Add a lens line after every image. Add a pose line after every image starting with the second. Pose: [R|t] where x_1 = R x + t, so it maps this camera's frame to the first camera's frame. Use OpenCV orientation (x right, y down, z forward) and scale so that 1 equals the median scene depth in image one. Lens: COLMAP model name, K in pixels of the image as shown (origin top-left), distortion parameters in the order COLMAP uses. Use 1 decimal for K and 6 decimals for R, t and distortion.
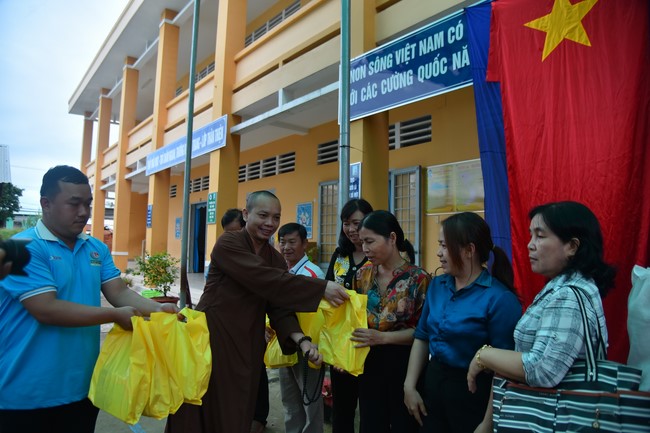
lens RADIAL K [[448.1, 0, 310.5], [0, 448.1, 219.7], [0, 0, 1]] dist [-0.103327, 0.040322]
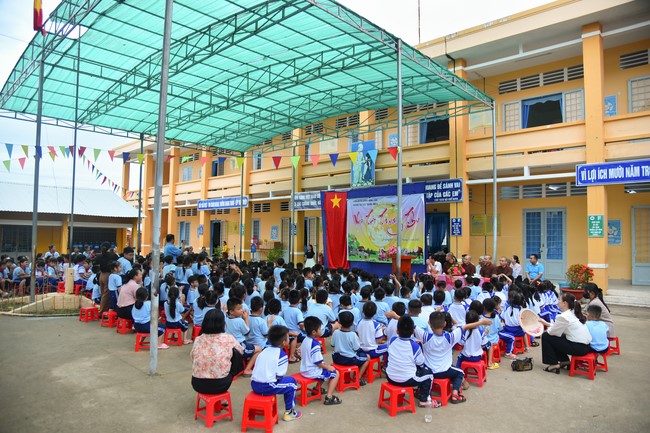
lens RADIAL K [[448.1, 0, 324.4], [0, 448.1, 209.6], [0, 0, 1]] dist [-0.103327, 0.040322]
pose [[0.990136, 0.001429, 0.140099, -0.206405], [-0.000196, 0.999961, -0.008810, -0.221212], [-0.140106, 0.008695, 0.990098, -3.011841]]
